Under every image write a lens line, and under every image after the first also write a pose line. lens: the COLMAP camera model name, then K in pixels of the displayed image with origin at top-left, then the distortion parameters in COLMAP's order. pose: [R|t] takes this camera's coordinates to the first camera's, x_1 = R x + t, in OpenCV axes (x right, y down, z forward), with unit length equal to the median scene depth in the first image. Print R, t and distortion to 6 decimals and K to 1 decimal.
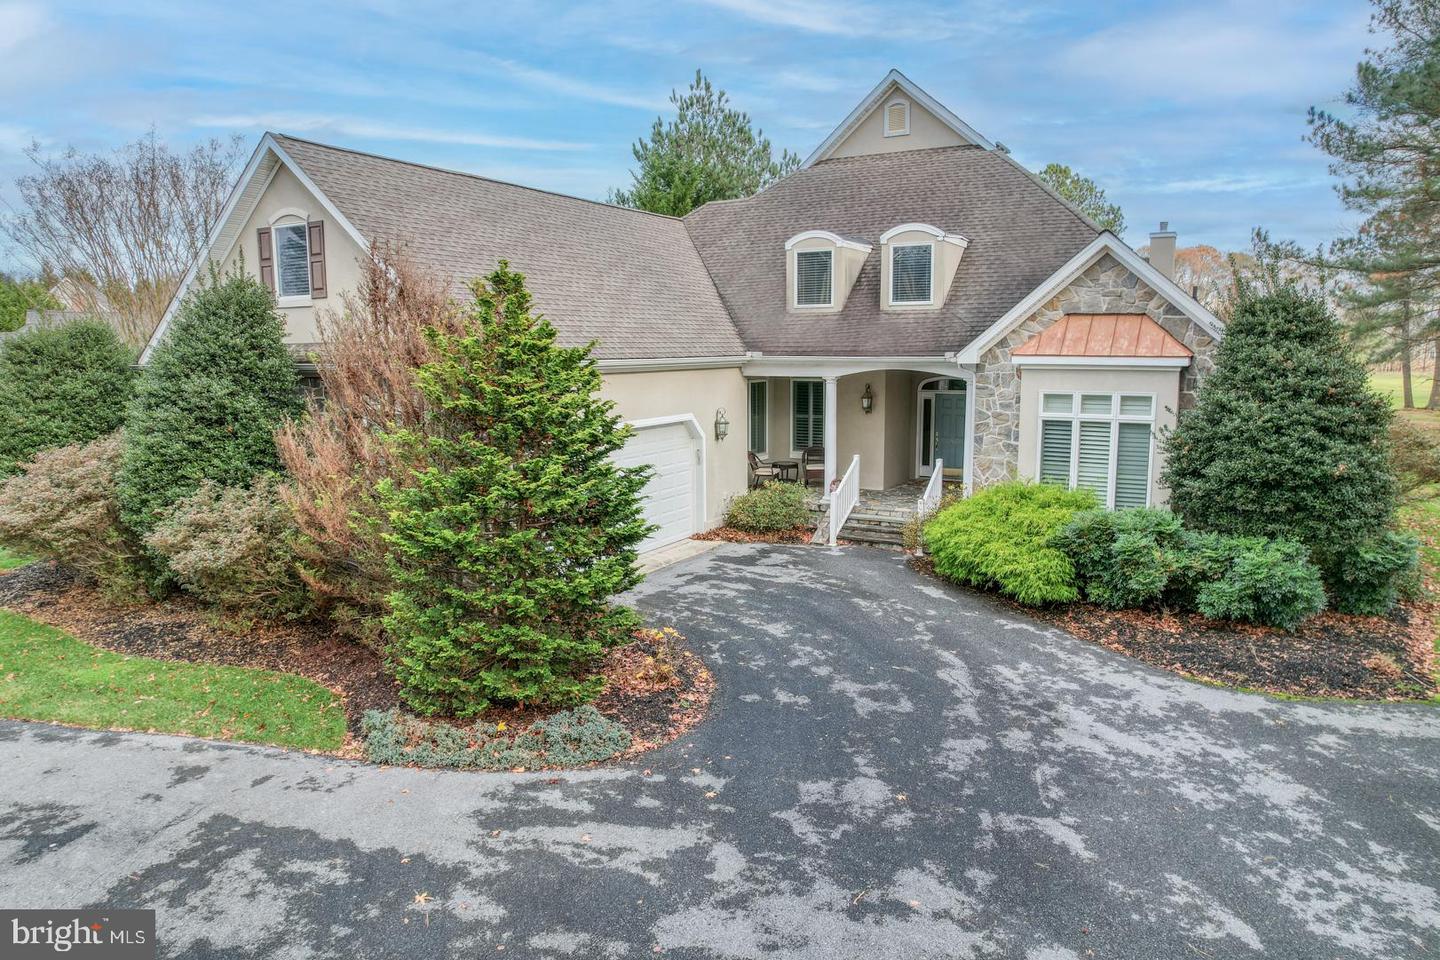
lens RADIAL K [[926.1, 0, 720.0], [0, 926.1, 480.0], [0, 0, 1]] dist [-0.075896, 0.065402]
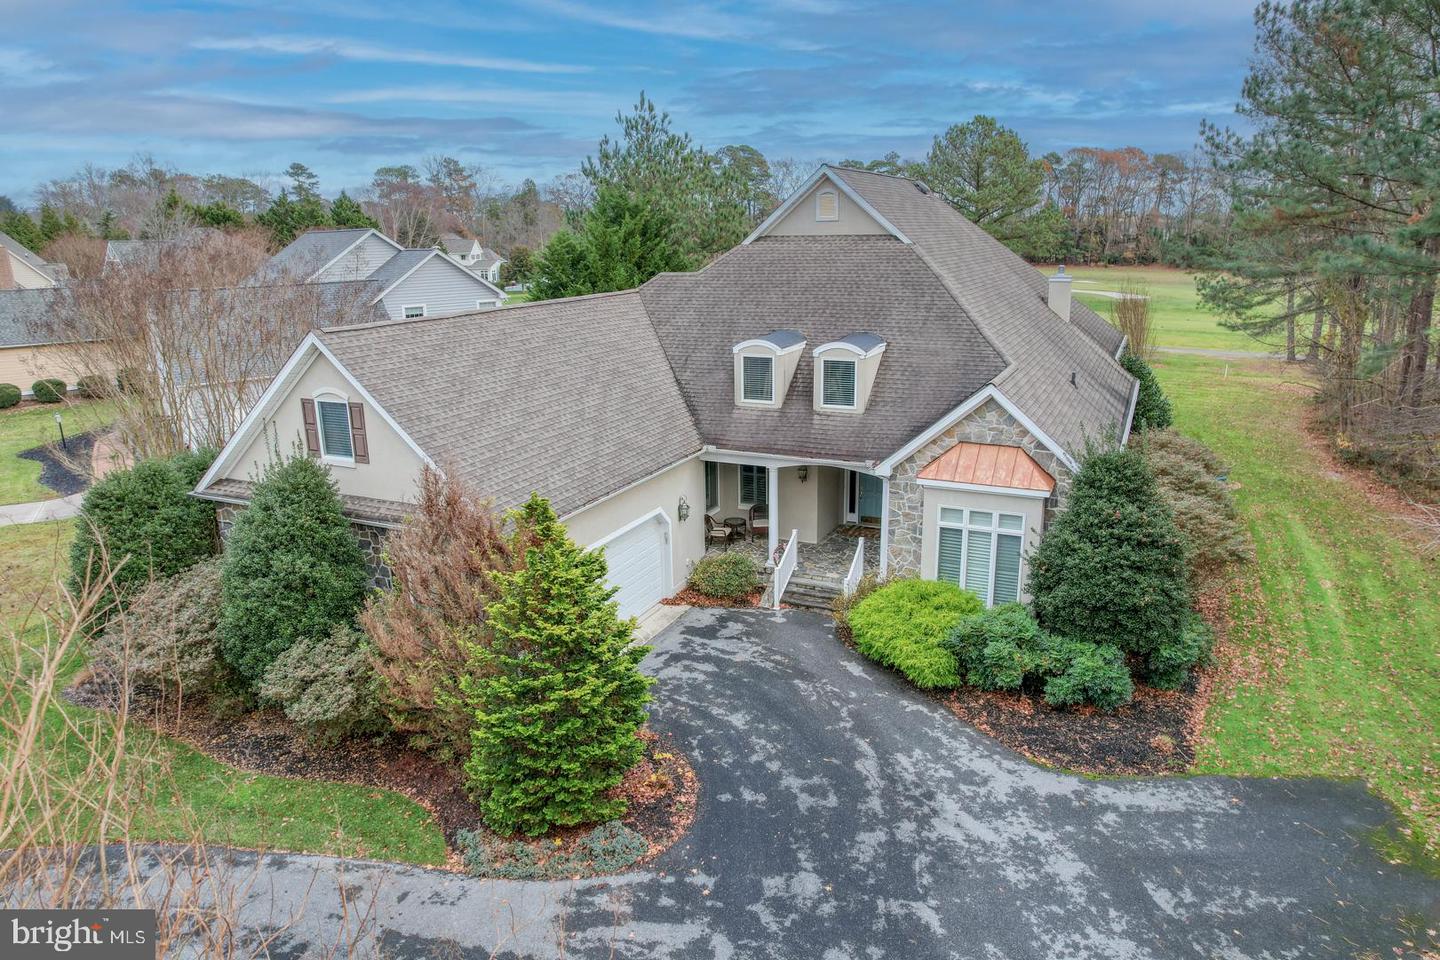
lens RADIAL K [[932.5, 0, 720.0], [0, 932.5, 480.0], [0, 0, 1]] dist [-0.046329, 0.002289]
pose [[0.997285, -0.027879, 0.068160, -0.050907], [0.019806, 0.993009, 0.116365, -0.364608], [-0.070928, -0.114699, 0.990865, -0.318987]]
